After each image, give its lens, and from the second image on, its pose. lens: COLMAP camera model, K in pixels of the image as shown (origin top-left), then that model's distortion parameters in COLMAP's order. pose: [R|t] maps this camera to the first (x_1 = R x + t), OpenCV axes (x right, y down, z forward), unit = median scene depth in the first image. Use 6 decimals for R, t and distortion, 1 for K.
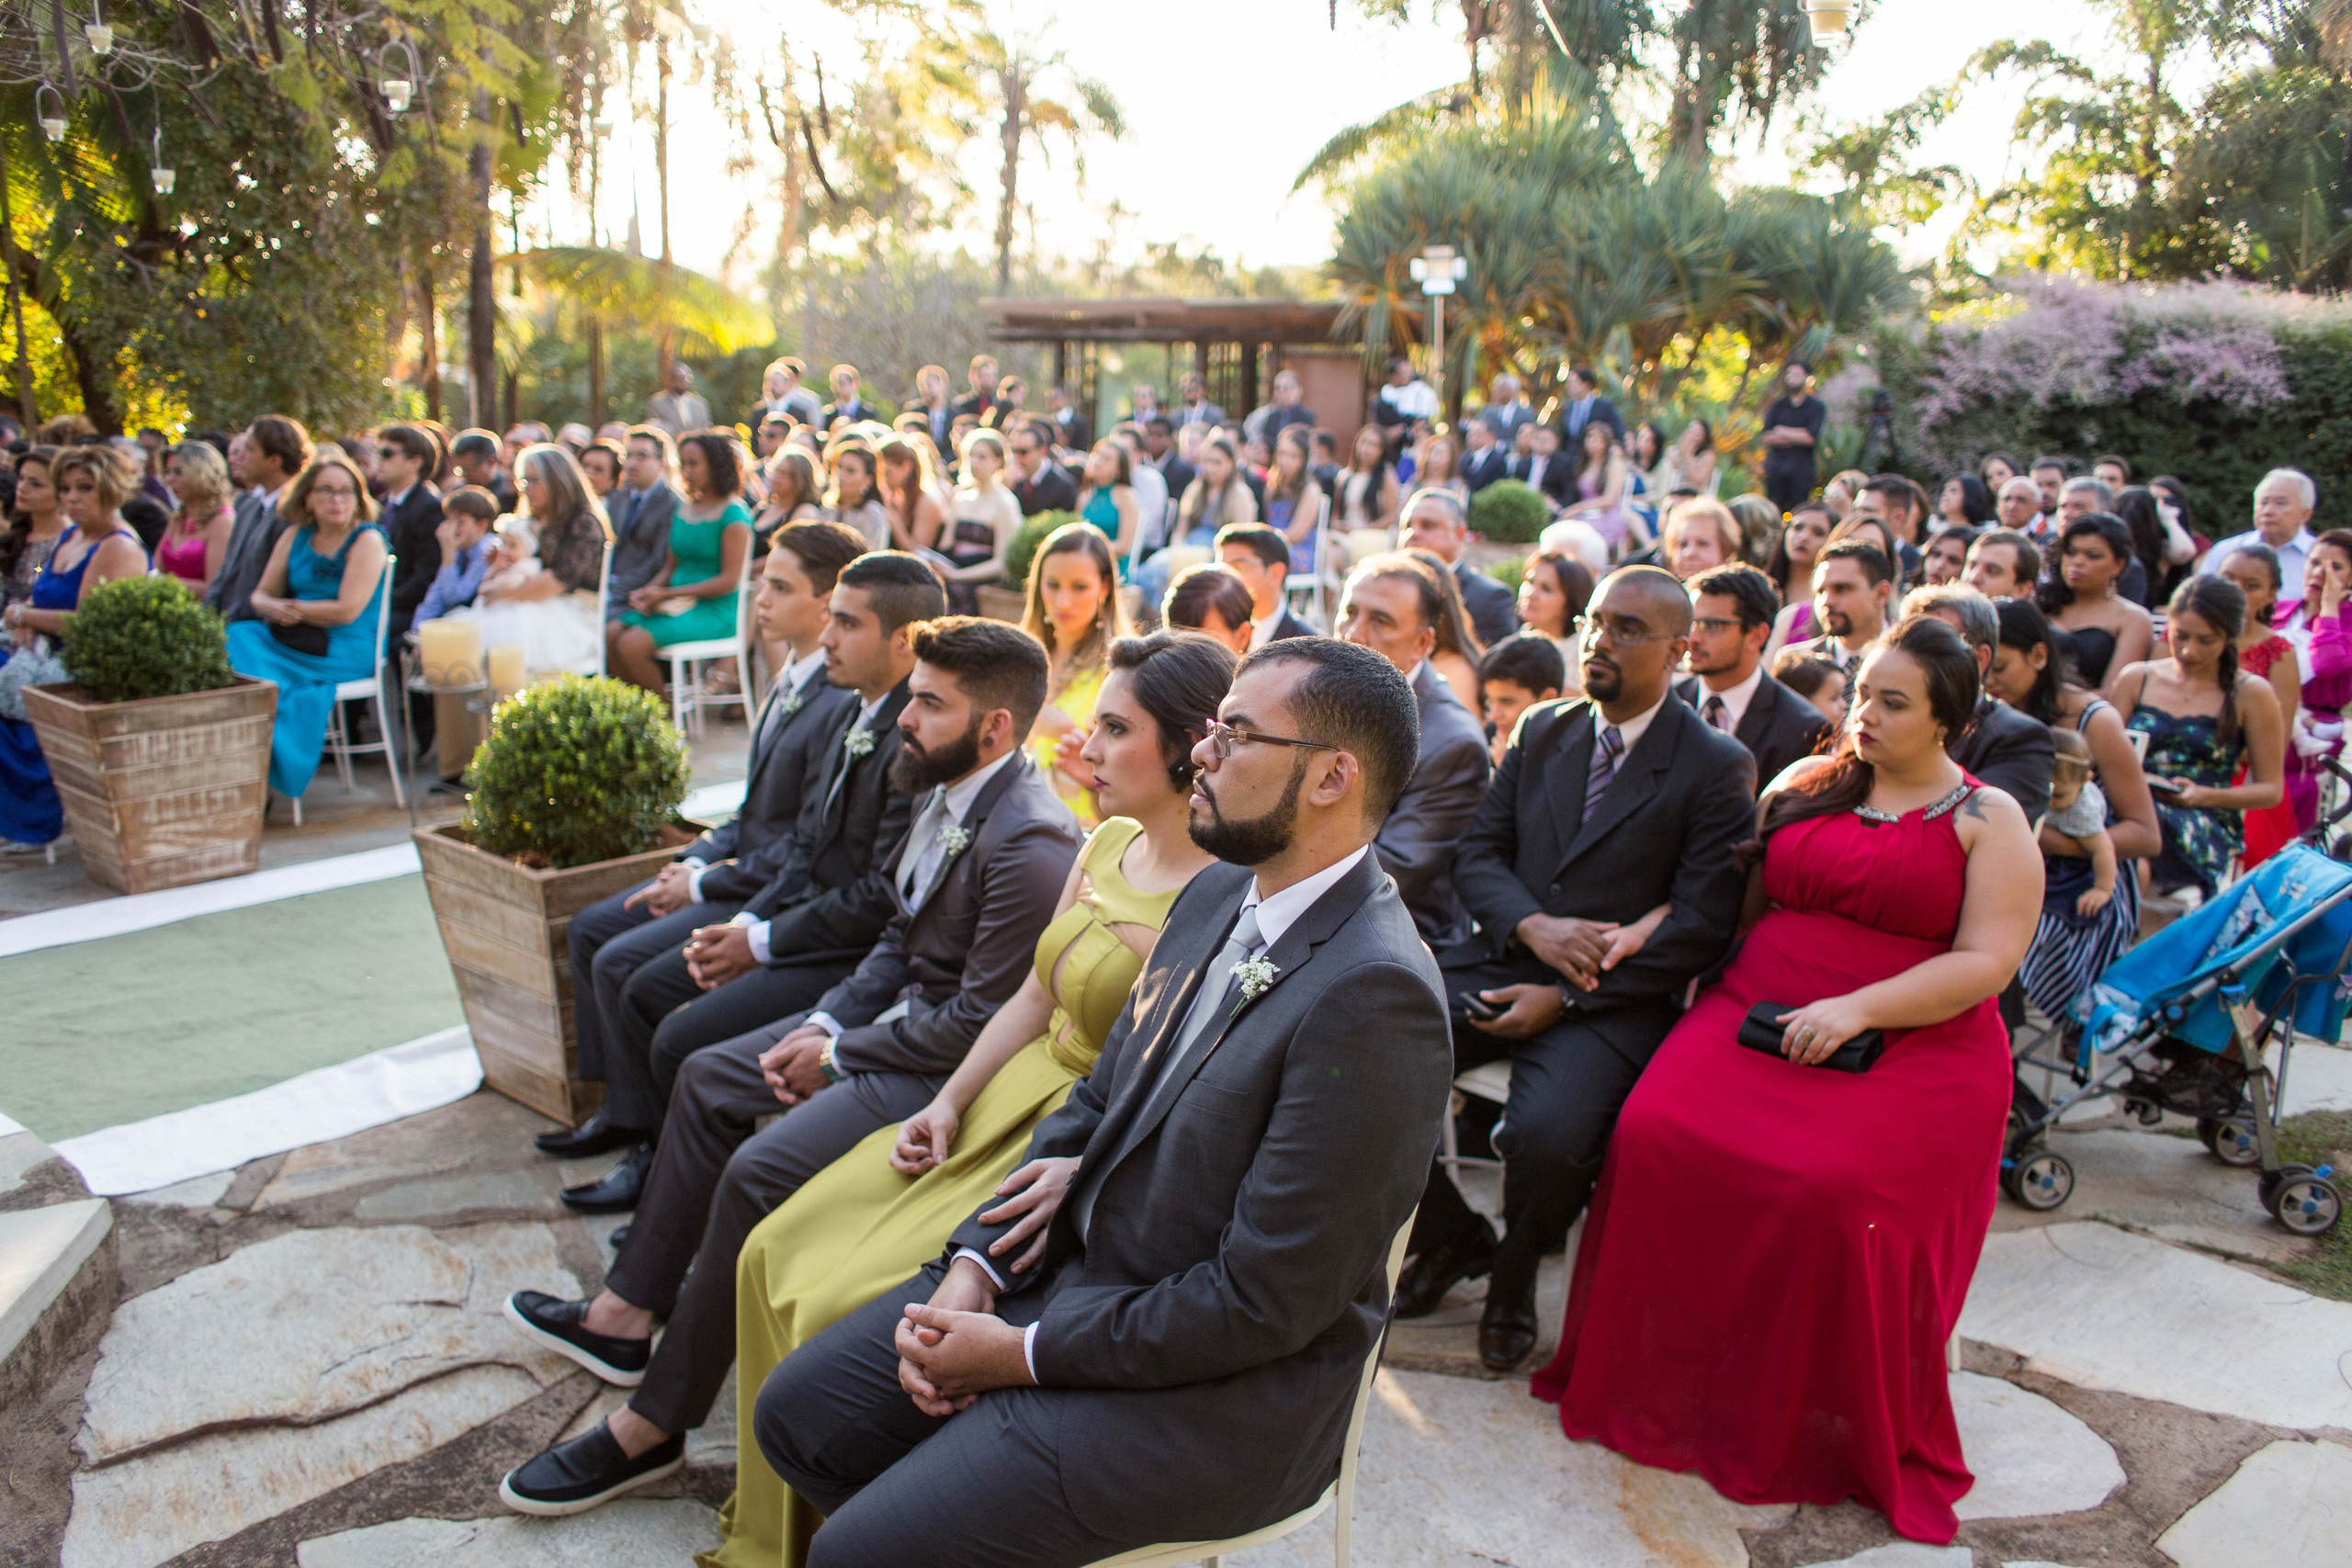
lens RADIAL K [[1869.8, 0, 1176.0], [0, 1869.8, 784.0], [0, 0, 1]] dist [-0.093217, 0.121539]
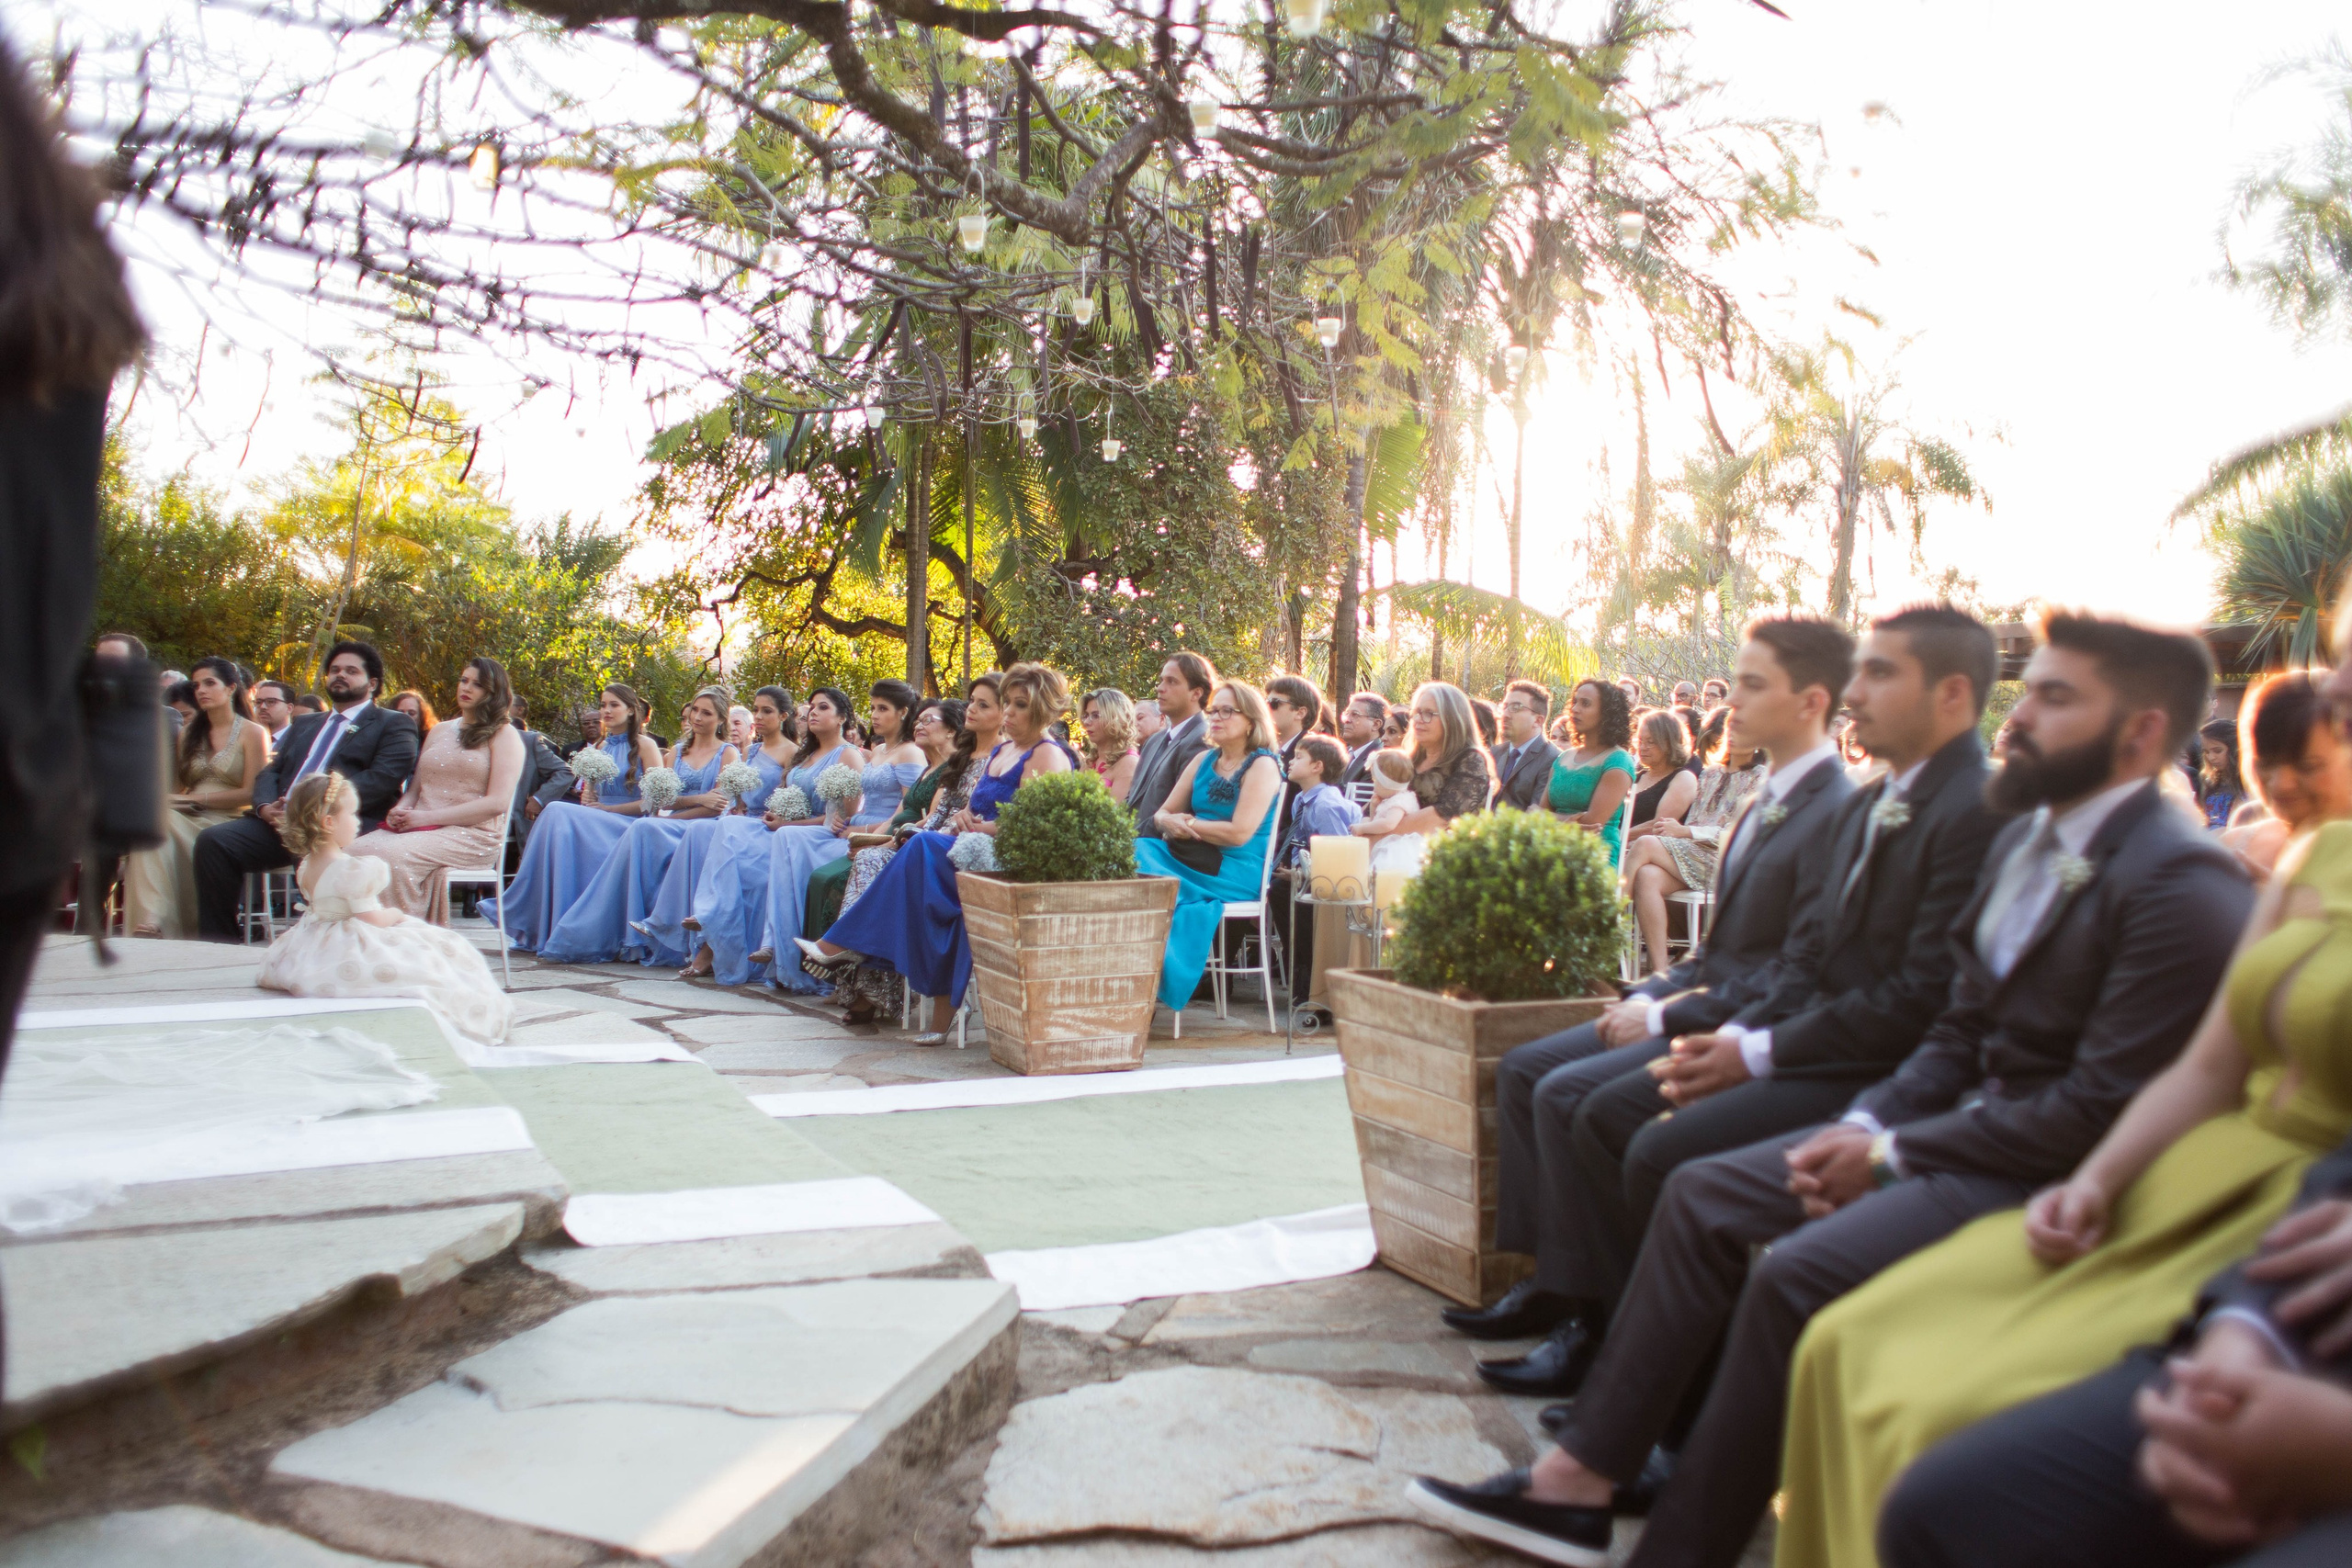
lens RADIAL K [[1869.8, 0, 1176.0], [0, 1869.8, 784.0], [0, 0, 1]] dist [-0.093217, 0.121539]
pose [[0.910479, 0.006315, -0.413508, -0.098722], [-0.089370, 0.979261, -0.181824, 0.116500], [0.403784, 0.202502, 0.892161, 0.115457]]
